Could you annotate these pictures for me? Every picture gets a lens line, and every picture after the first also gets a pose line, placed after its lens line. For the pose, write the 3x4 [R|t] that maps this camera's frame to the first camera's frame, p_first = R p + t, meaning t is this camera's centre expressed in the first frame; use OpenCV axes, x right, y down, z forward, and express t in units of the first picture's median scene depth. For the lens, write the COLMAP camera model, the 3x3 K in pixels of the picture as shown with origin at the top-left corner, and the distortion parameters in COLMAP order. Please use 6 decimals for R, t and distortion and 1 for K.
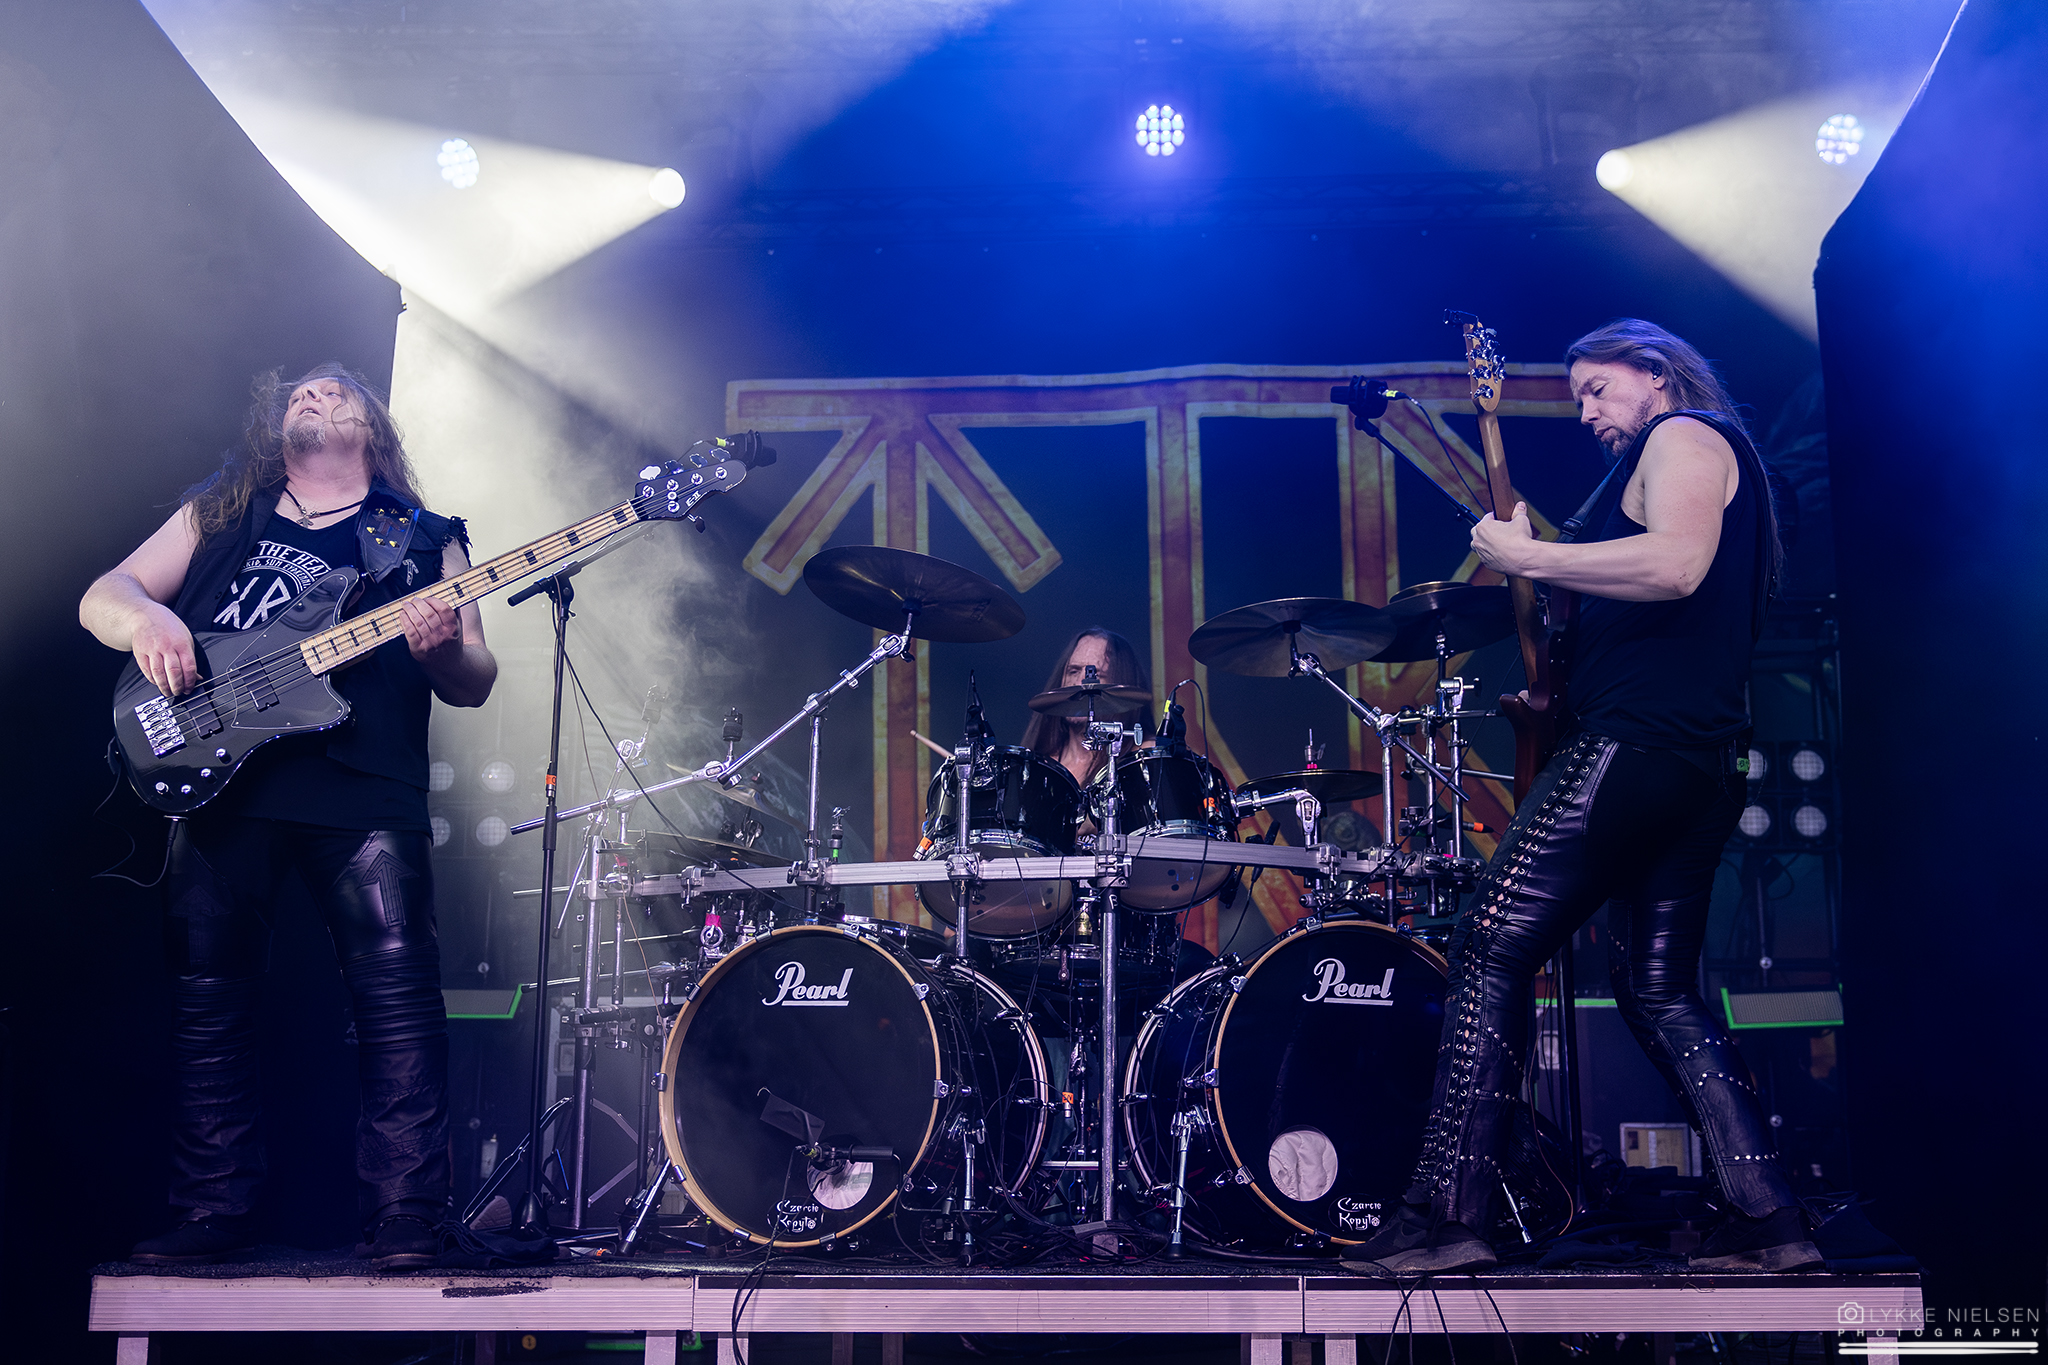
lens RADIAL K [[2088.1, 0, 1068.5], [0, 2088.1, 772.6], [0, 0, 1]] dist [0.004768, 0.011448]
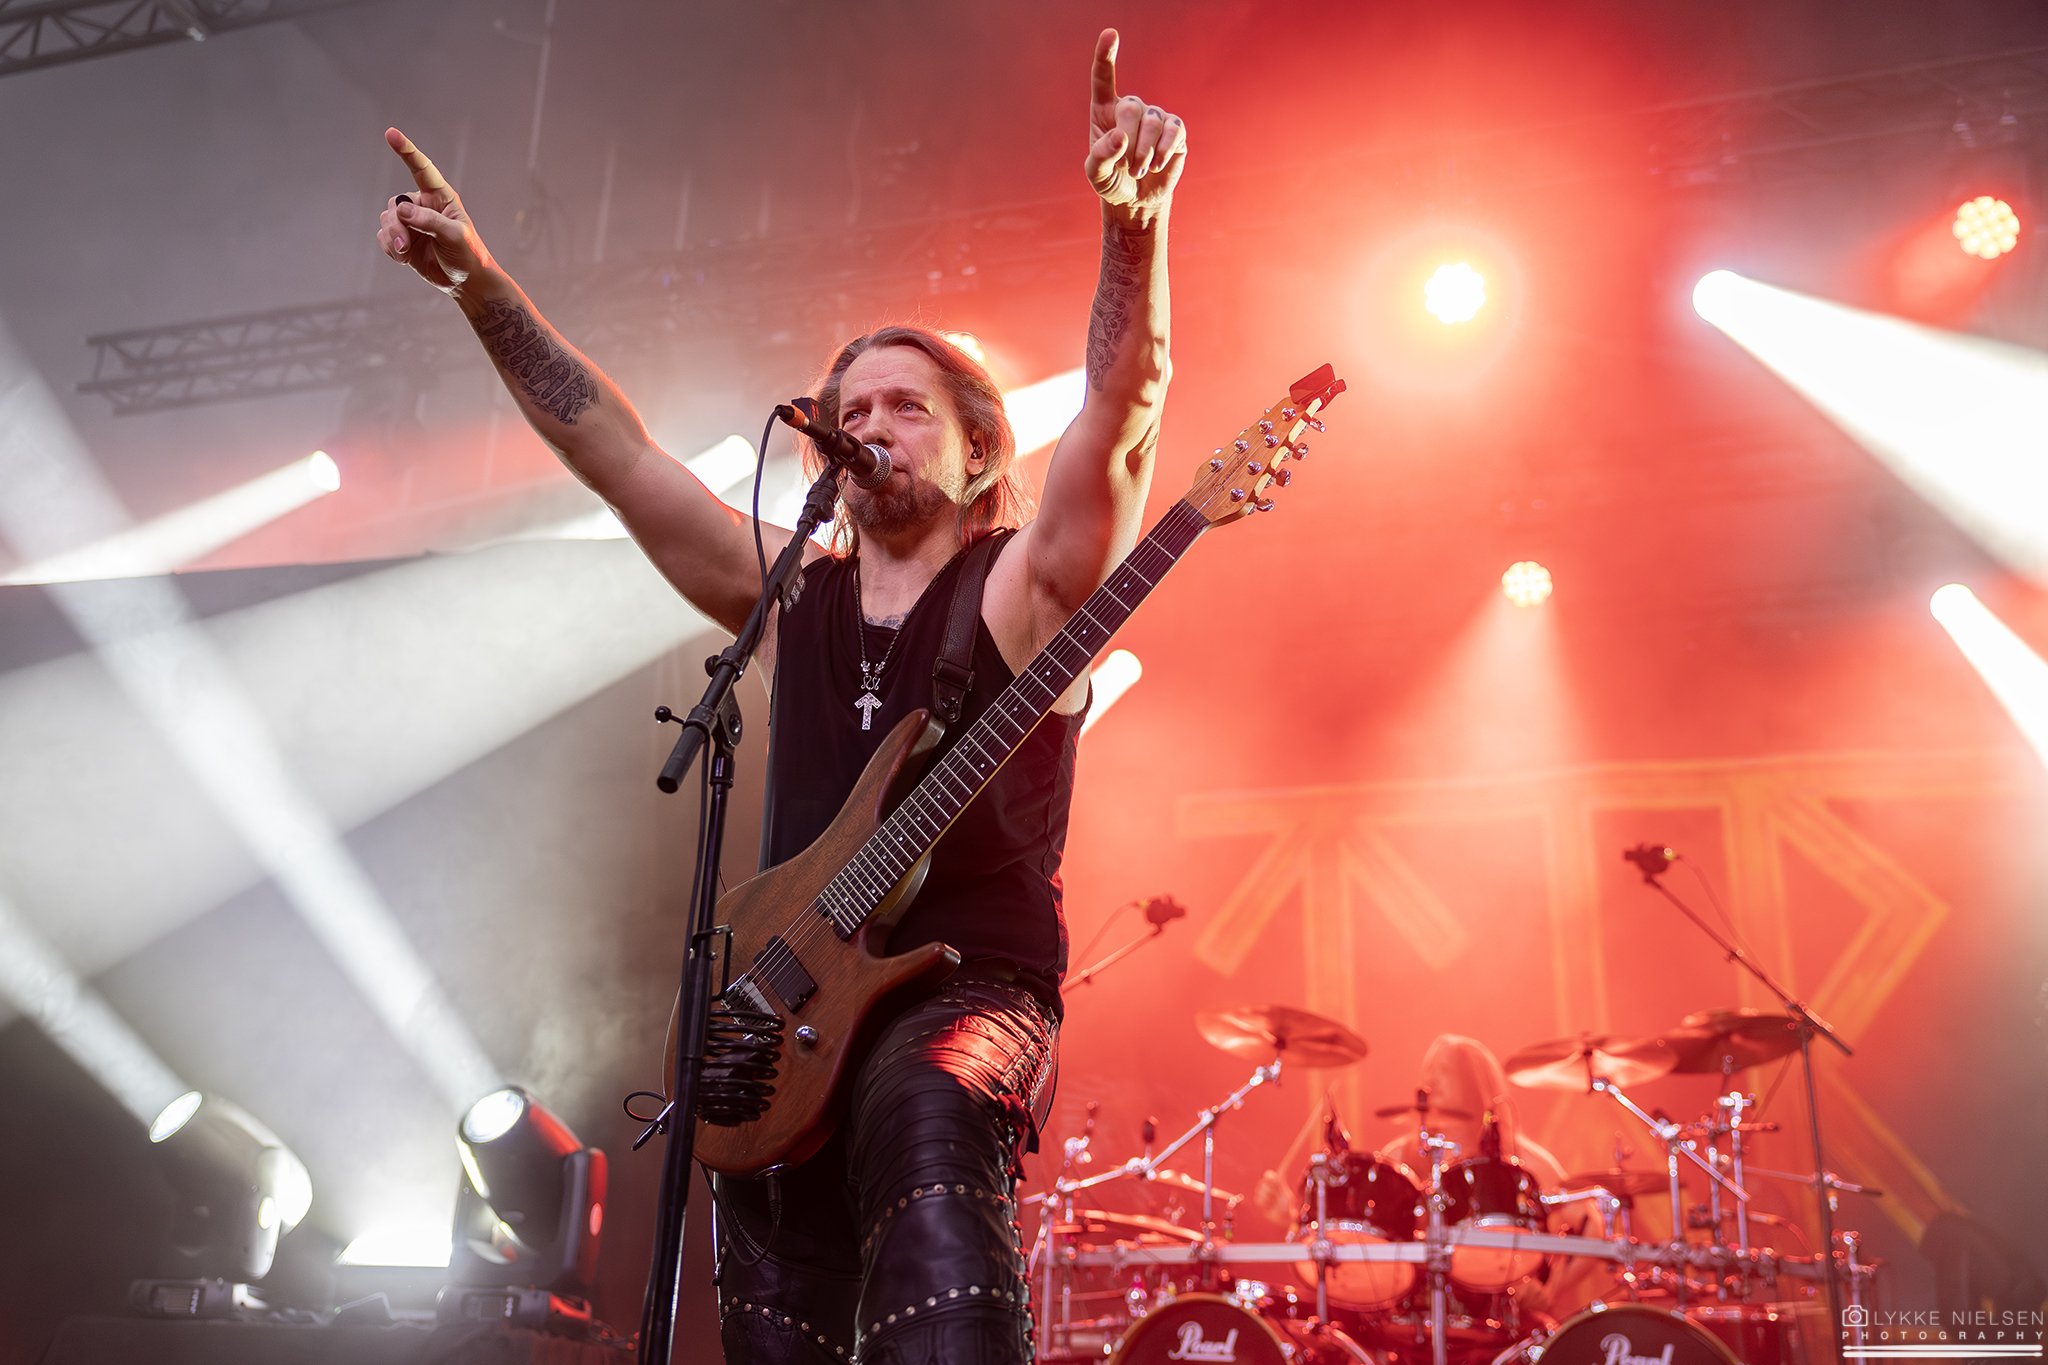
lens RADIAL K [[2002.1, 0, 957.6], [0, 2002.1, 679.9], [0, 0, 1]] dist [0.006508, 0.004486]
pose [[0.957998, -0.058389, -0.280766, 0.098637], [0.000037, 0.979078, -0.203486, -0.046569], [0.286773, 0.194929, 0.937957, -0.288435]]
